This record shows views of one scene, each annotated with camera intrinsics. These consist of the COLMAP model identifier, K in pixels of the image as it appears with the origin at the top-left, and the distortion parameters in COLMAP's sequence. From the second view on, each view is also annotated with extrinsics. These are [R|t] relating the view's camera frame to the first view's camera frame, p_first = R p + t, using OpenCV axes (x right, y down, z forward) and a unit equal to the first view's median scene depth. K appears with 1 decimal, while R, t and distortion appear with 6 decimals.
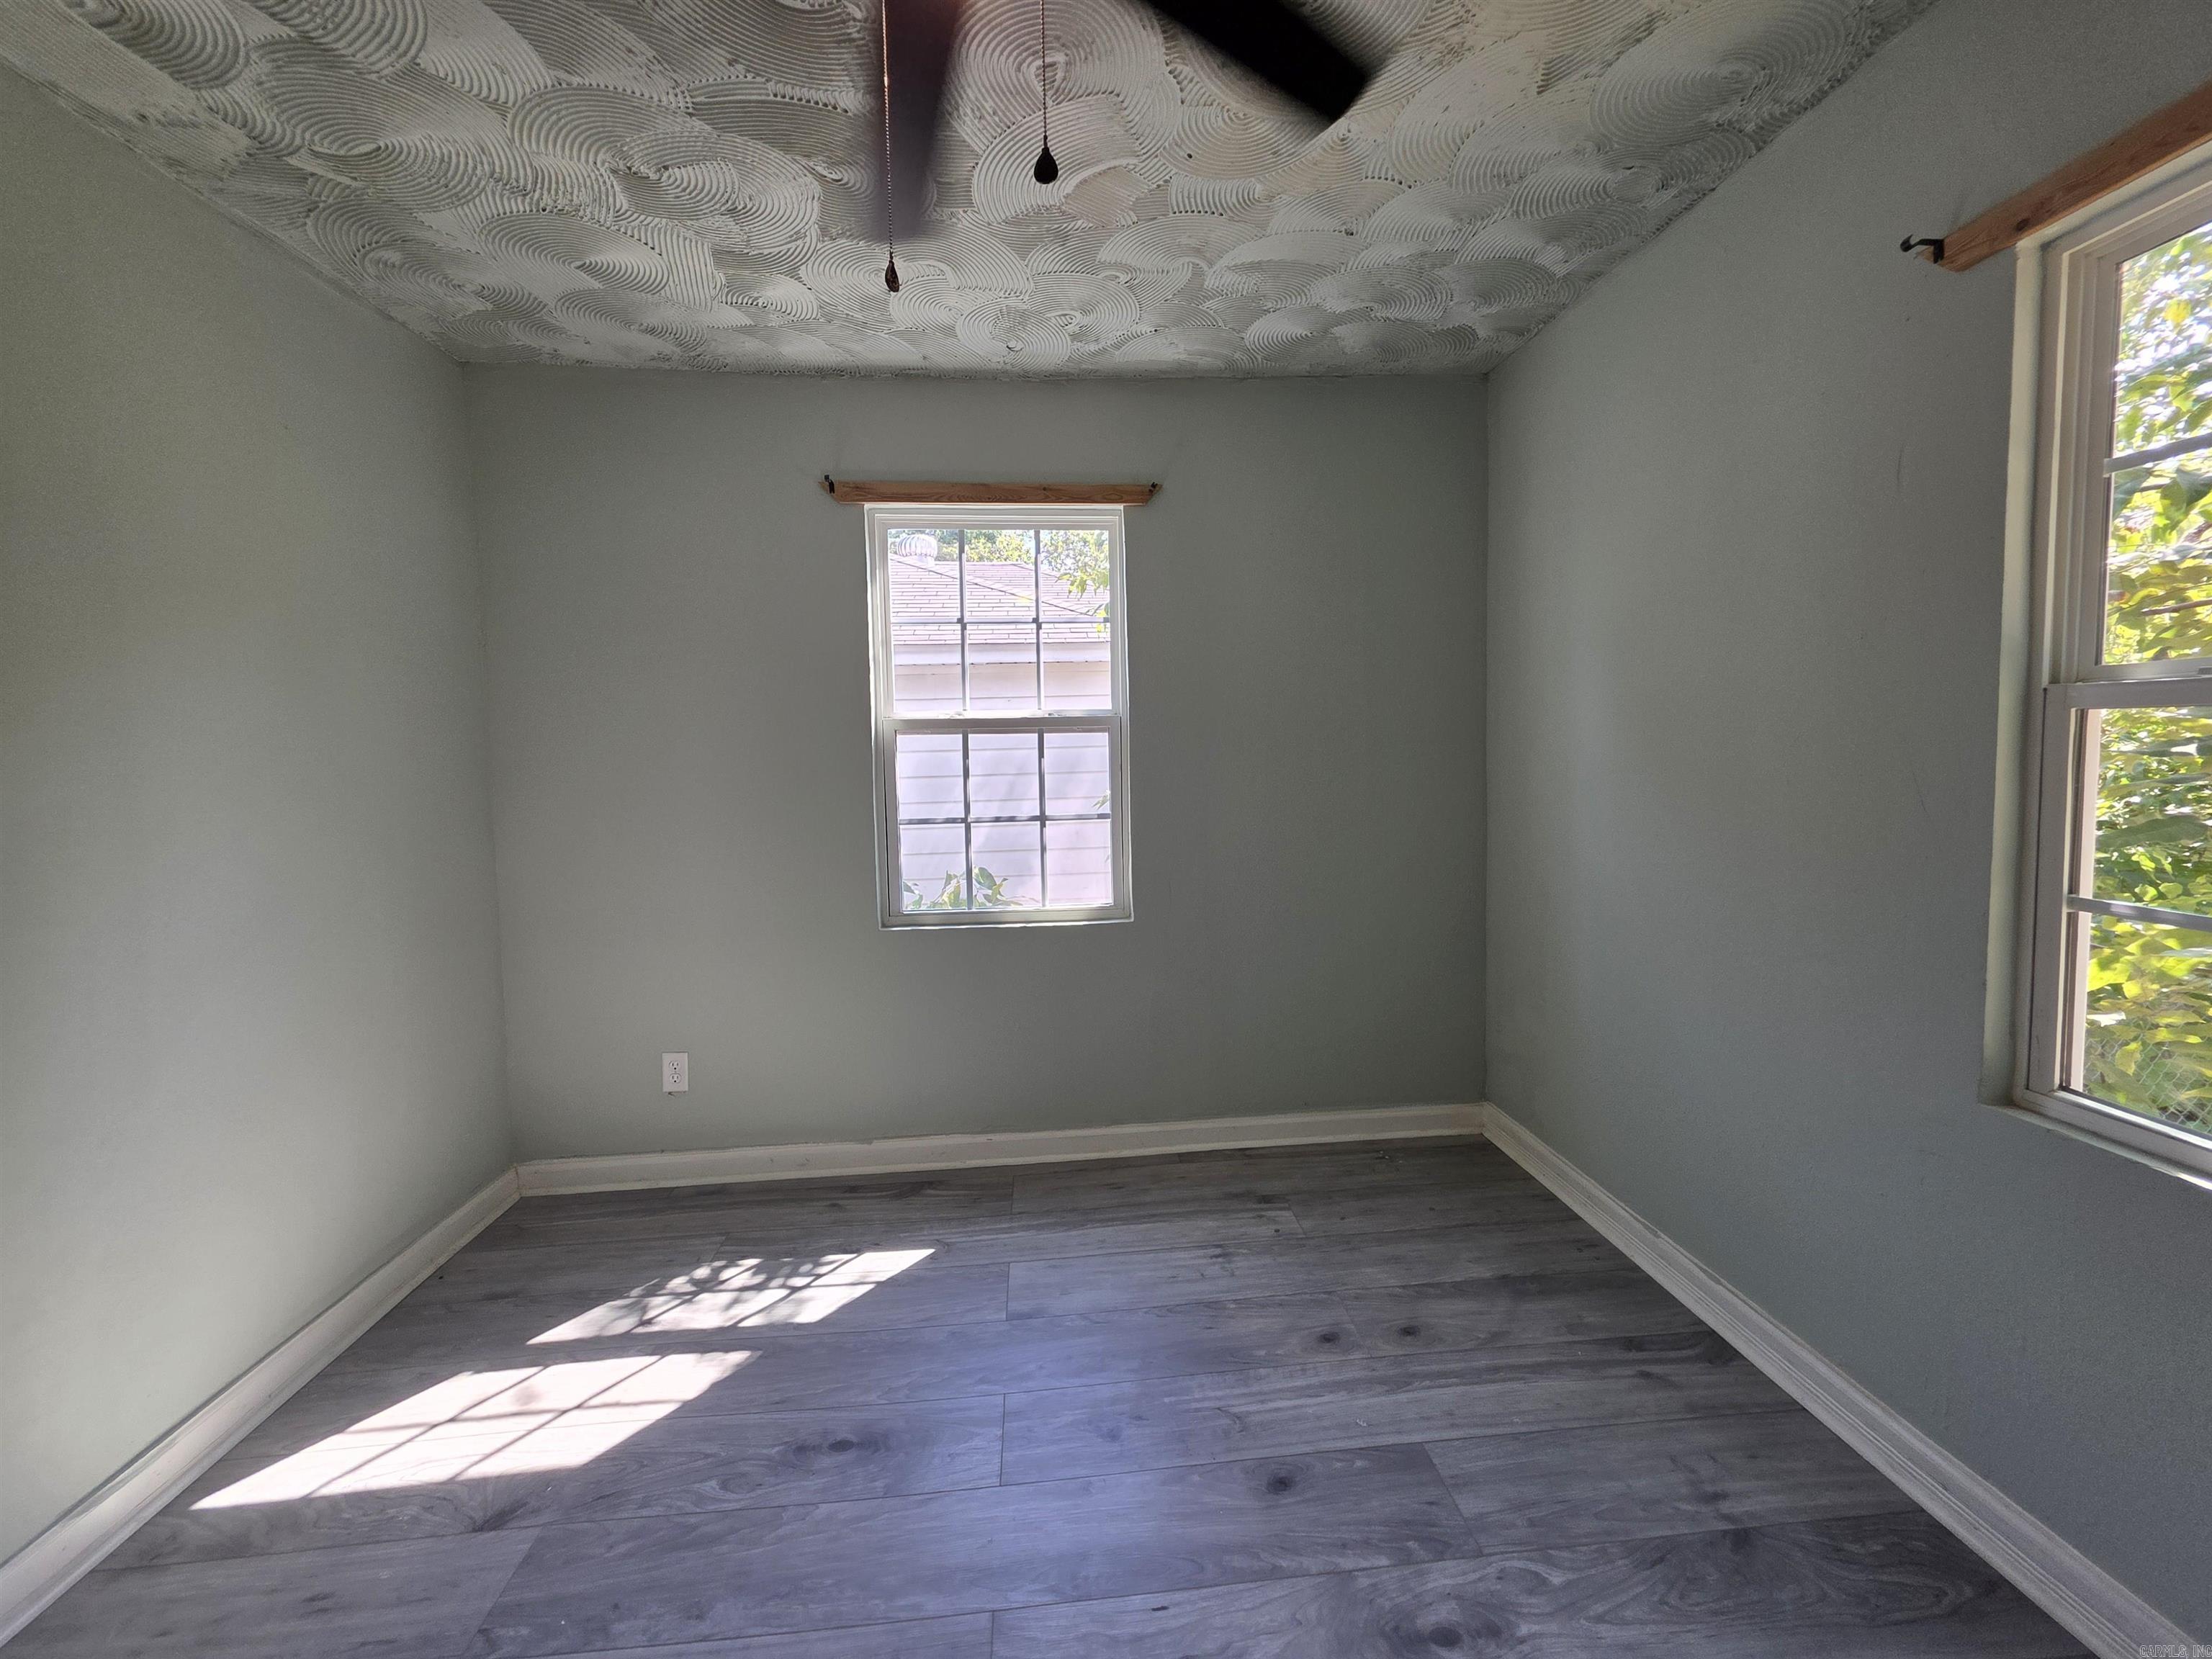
lens RADIAL K [[885.1, 0, 1107.3], [0, 885.1, 814.9], [0, 0, 1]] dist [0.007029, -0.002351]
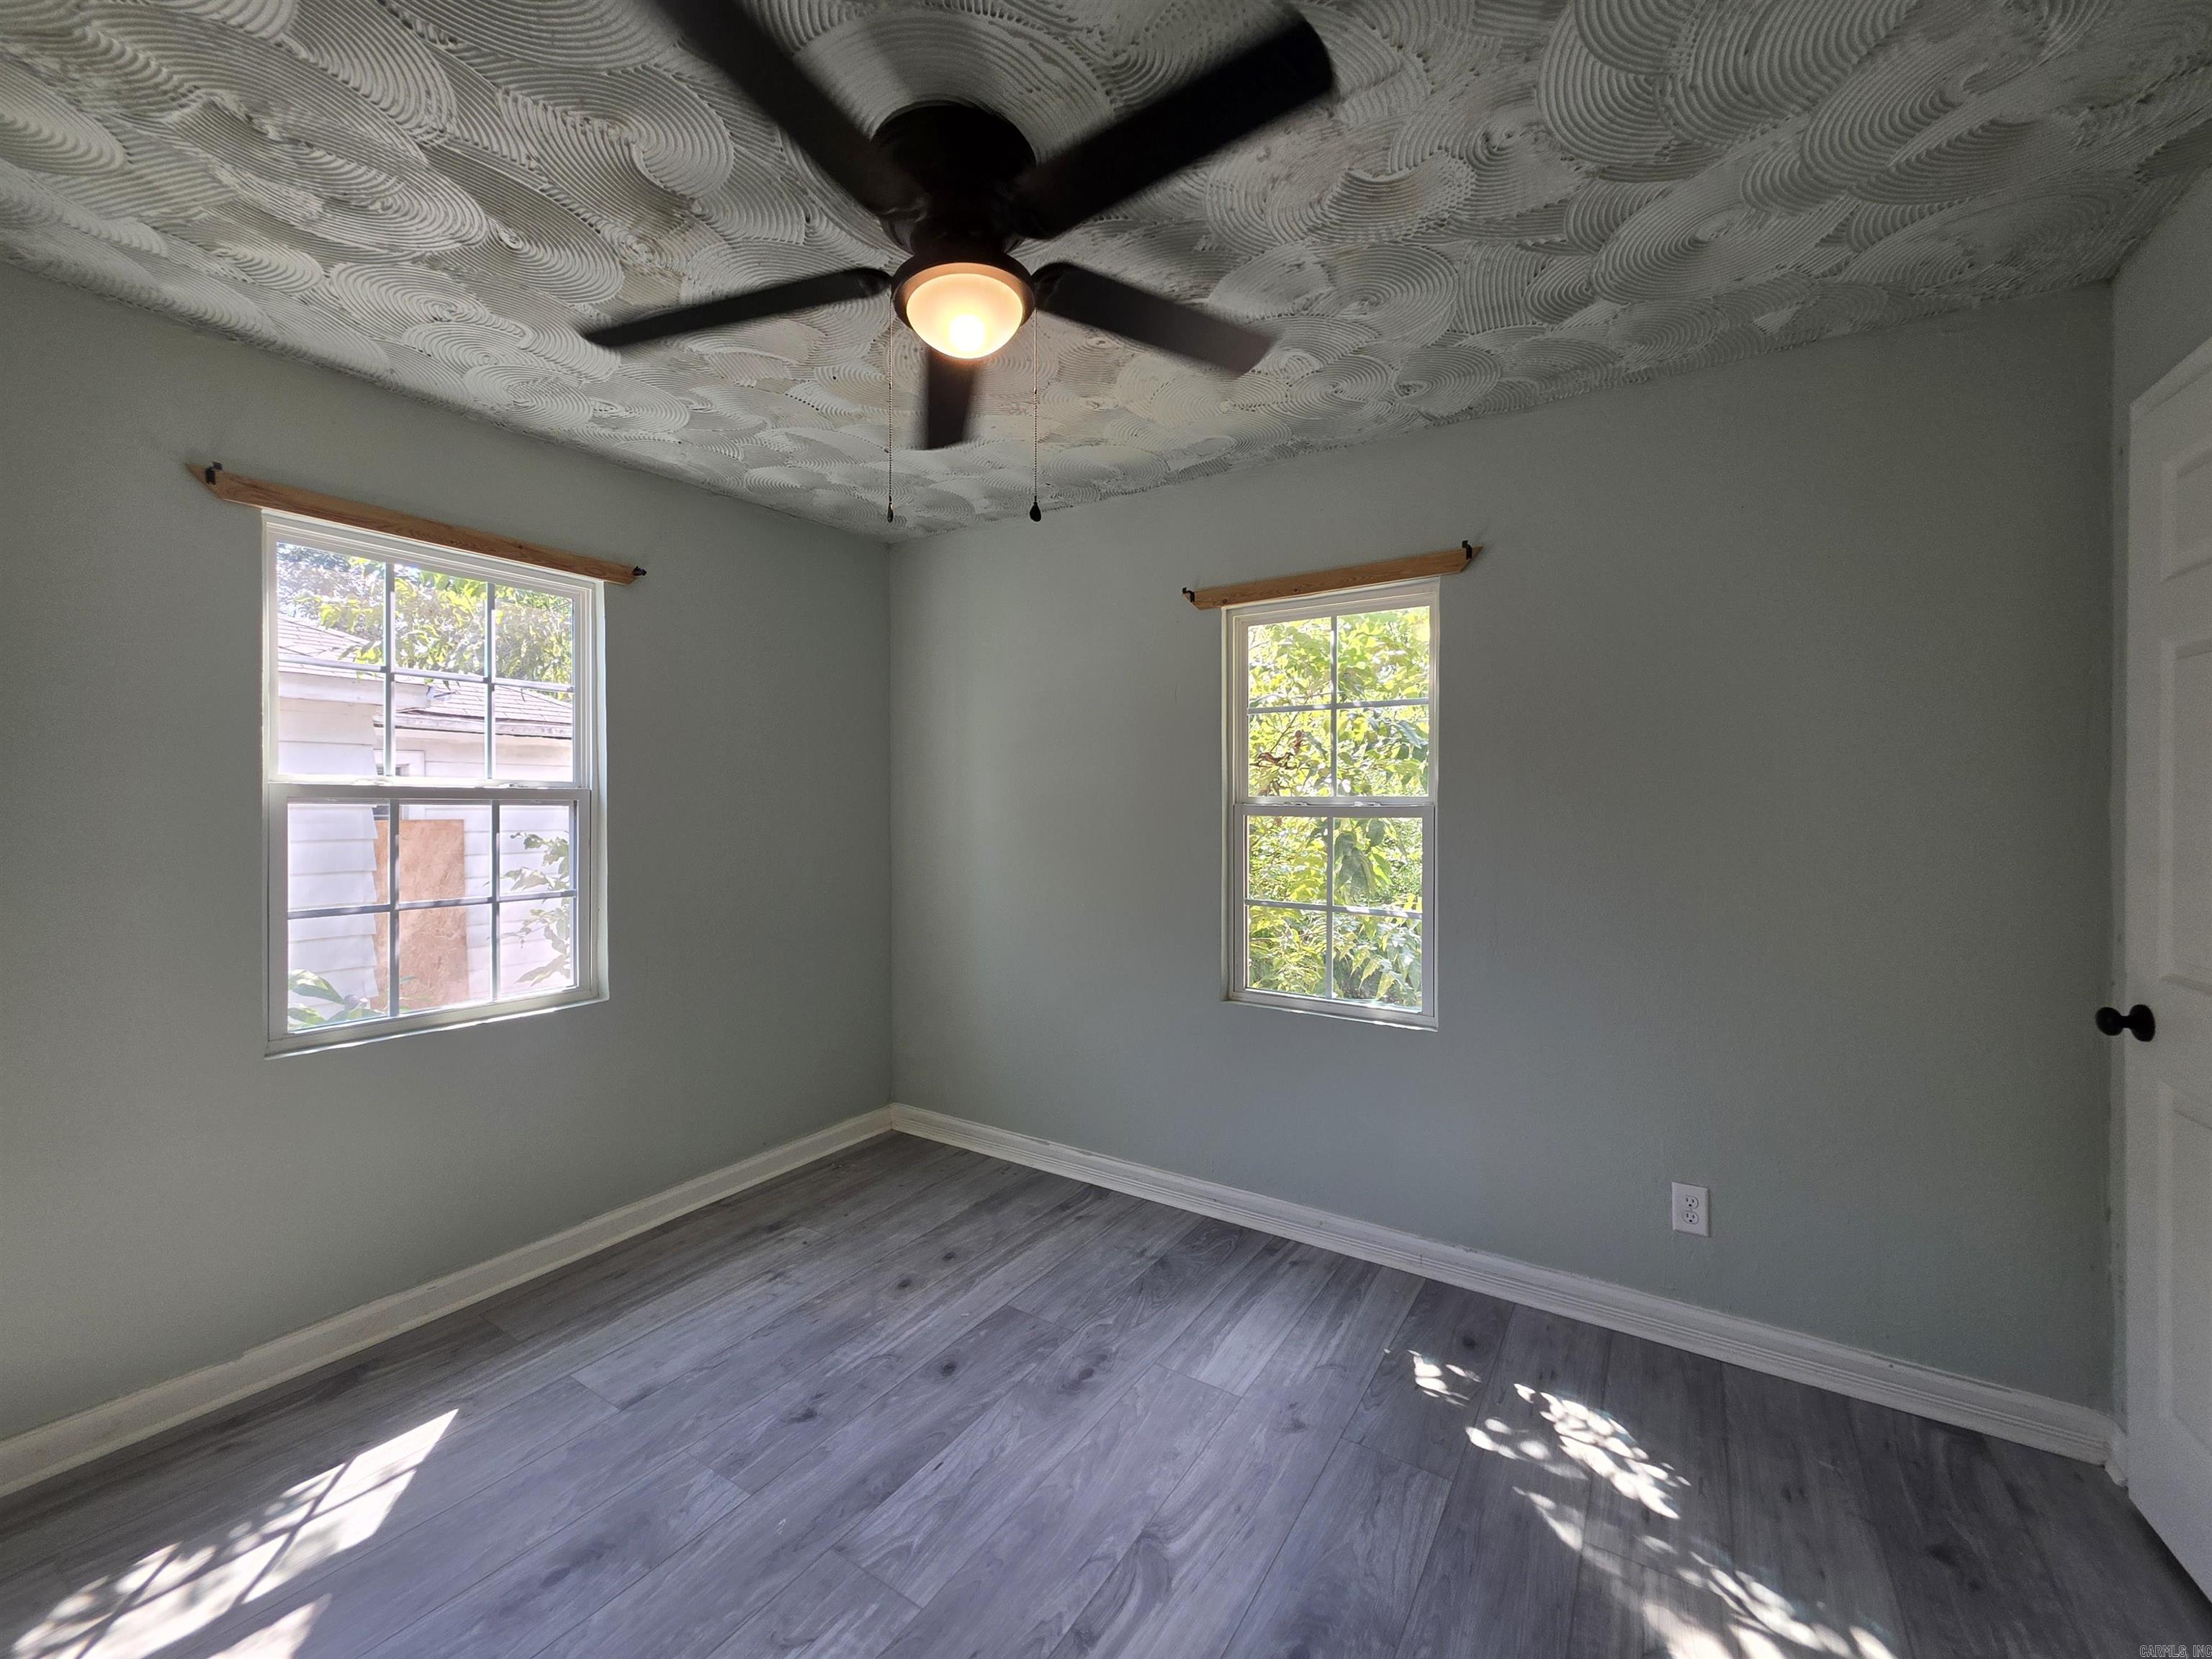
lens RADIAL K [[885.1, 0, 1106.4], [0, 885.1, 820.9], [0, 0, 1]] dist [0.007029, -0.002351]
pose [[0.615885, 0.010634, 0.787764, -0.485740], [0.042749, 0.997985, -0.046893, -0.008788], [-0.786675, 0.062556, 0.614190, -0.054134]]
